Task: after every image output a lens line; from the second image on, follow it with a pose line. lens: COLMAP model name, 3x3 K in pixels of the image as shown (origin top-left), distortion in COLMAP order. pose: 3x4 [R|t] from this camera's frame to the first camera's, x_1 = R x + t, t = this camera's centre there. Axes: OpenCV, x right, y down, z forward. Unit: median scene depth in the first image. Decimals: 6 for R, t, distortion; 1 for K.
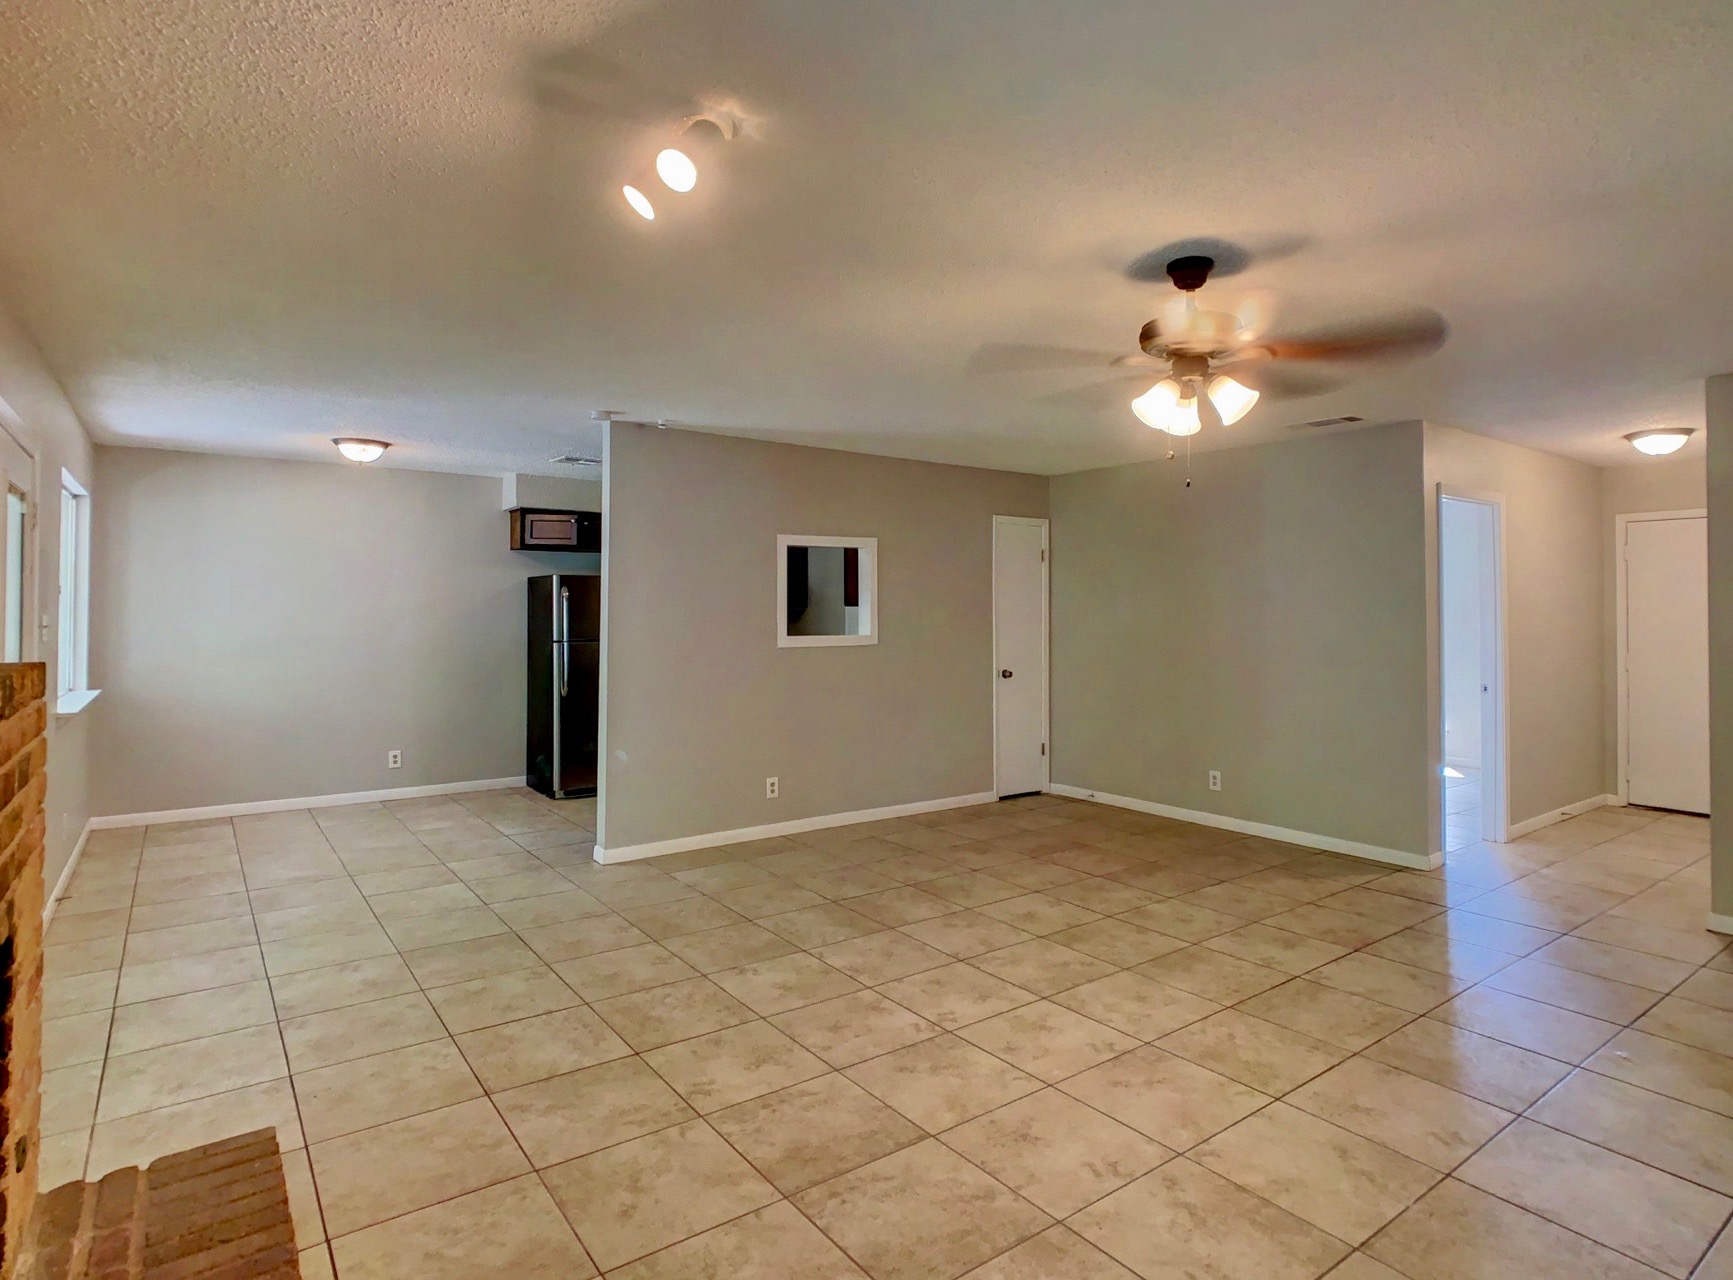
lens RADIAL K [[961.8, 0, 873.1], [0, 961.8, 607.1], [0, 0, 1]] dist [0.002491, 0.002013]
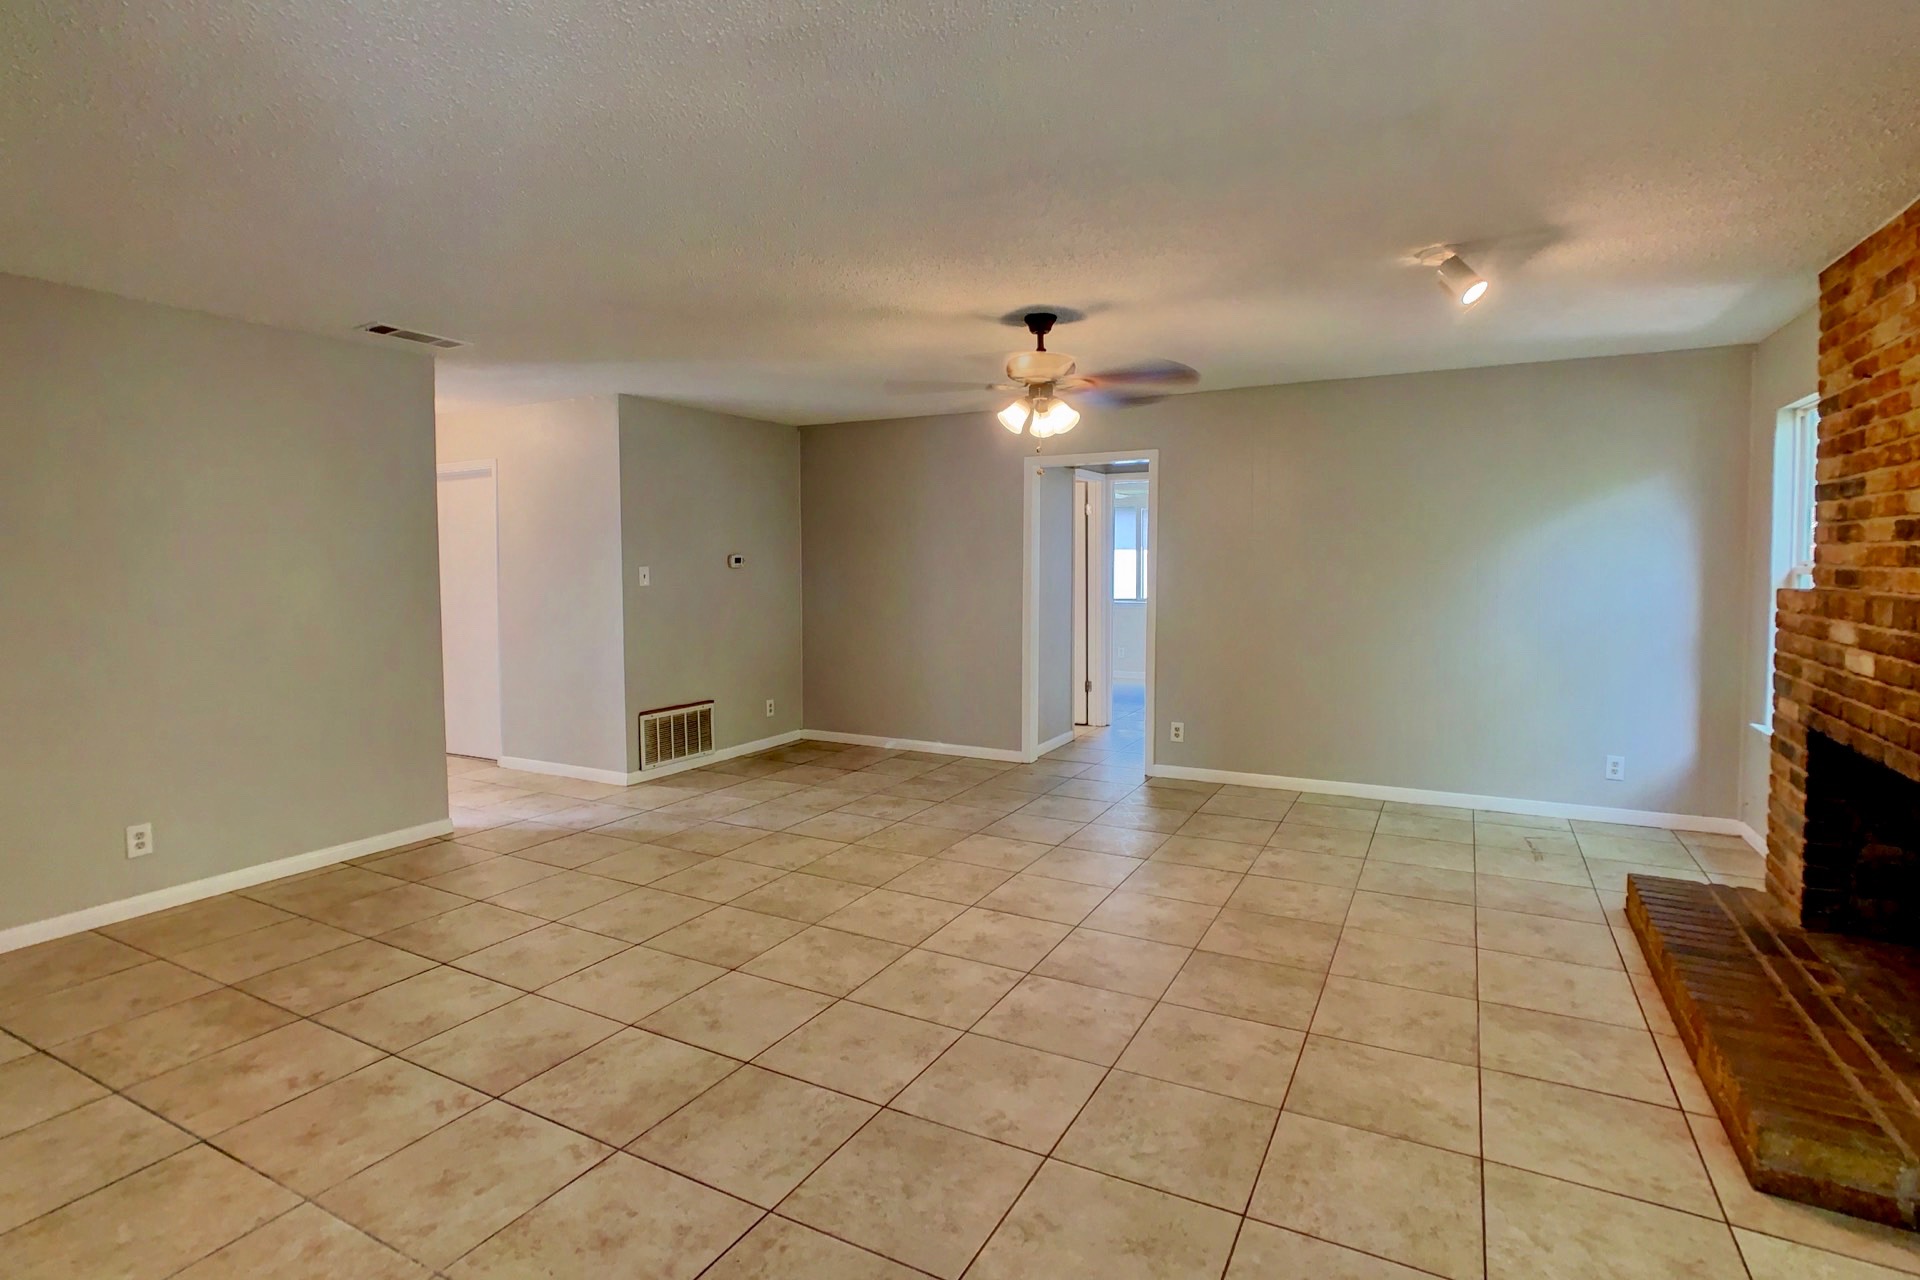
lens RADIAL K [[950.2, 0, 969.0], [0, 950.2, 592.2], [0, 0, 1]] dist [0.000215, 0.018198]
pose [[-0.445069, -0.031740, 0.894934, -0.868974], [-0.006839, 0.999463, 0.032046, -0.000180], [-0.895470, 0.008142, -0.445047, 1.652440]]
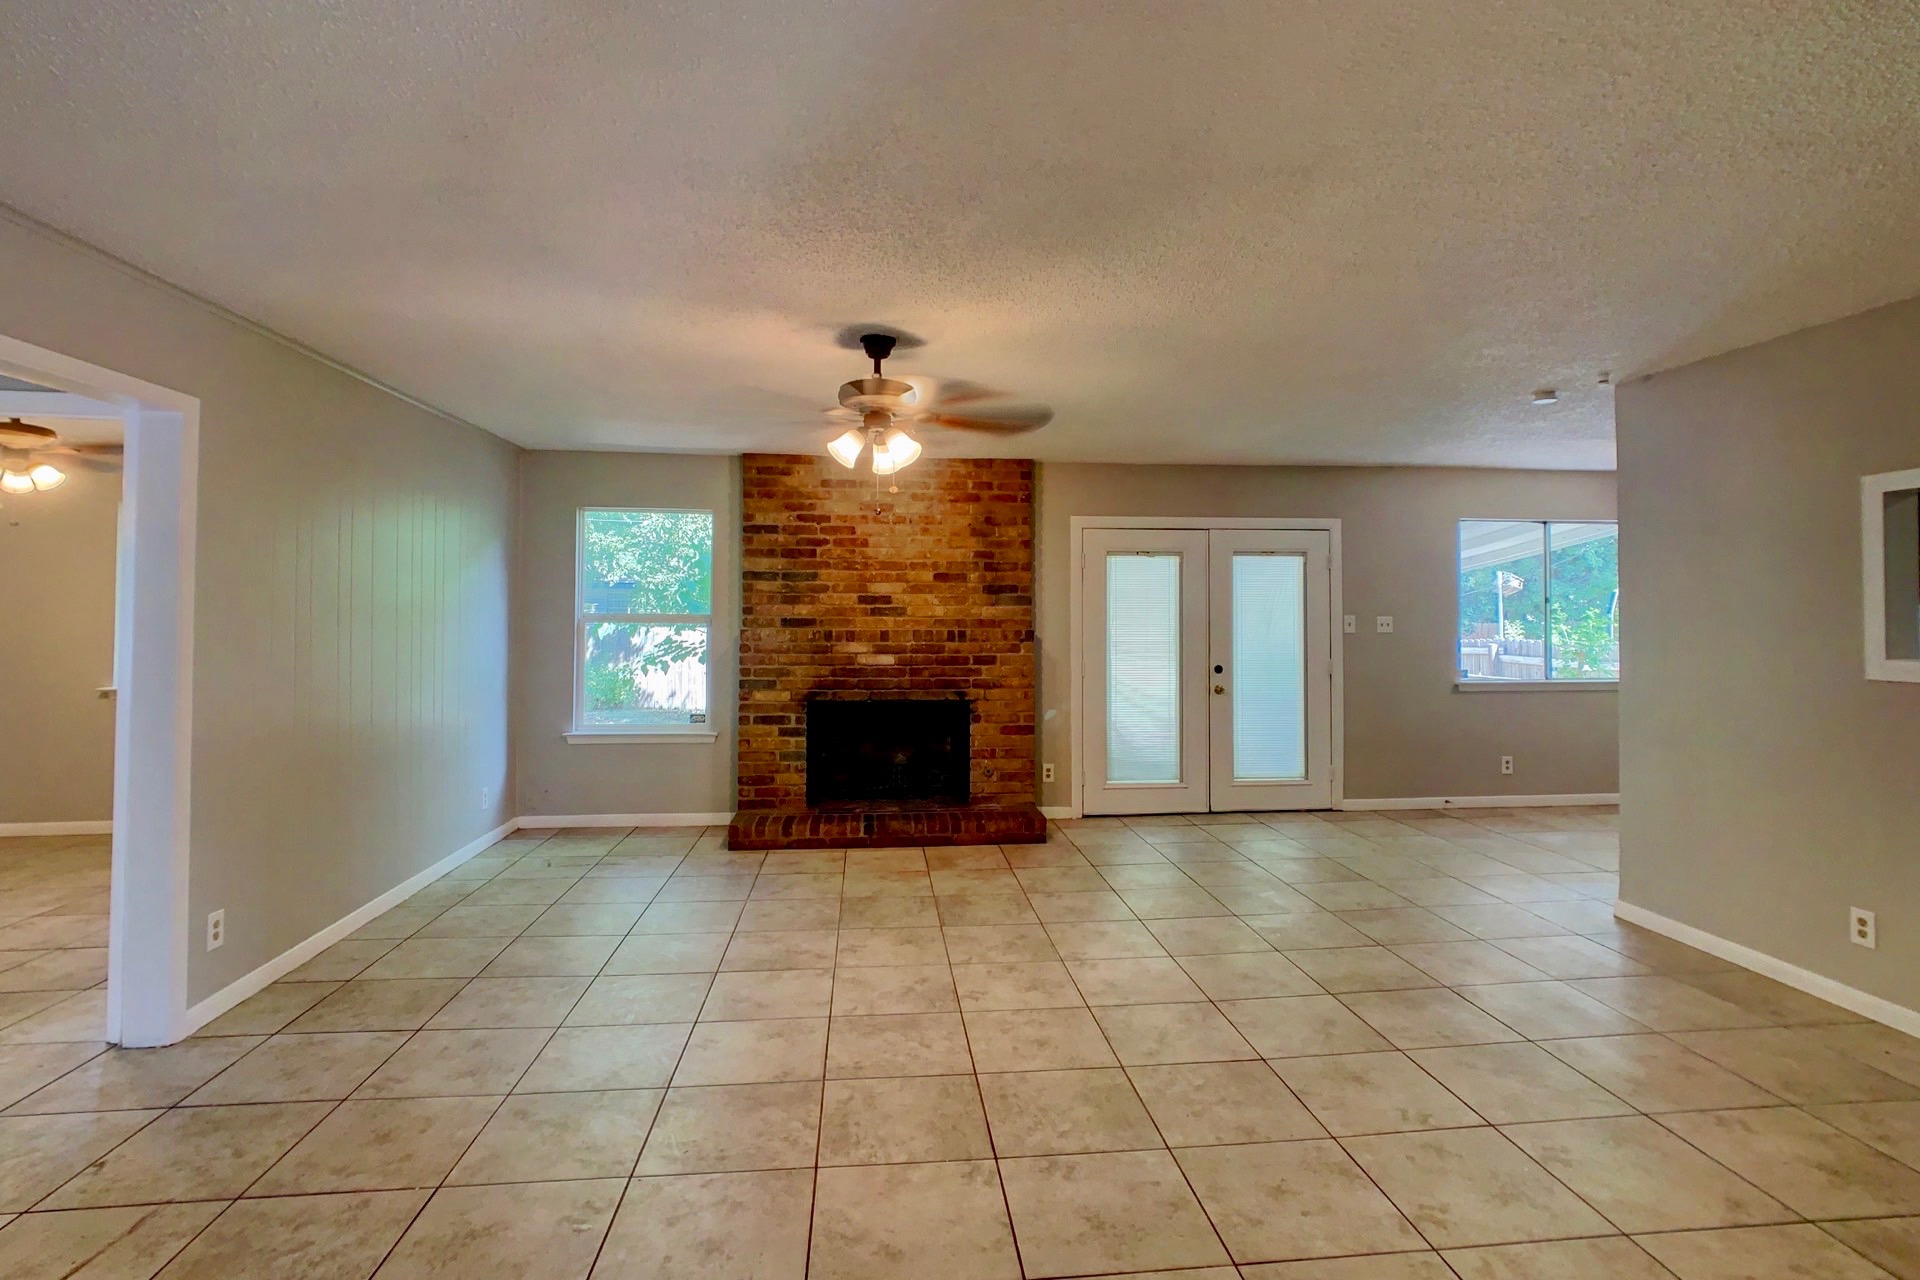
lens RADIAL K [[950.2, 0, 969.0], [0, 950.2, 592.2], [0, 0, 1]] dist [0.000215, 0.018198]
pose [[-0.495333, -0.018496, -0.868506, 1.295762], [0.009881, 0.999589, -0.026922, 0.004568], [0.868647, -0.021917, -0.494947, 1.649696]]
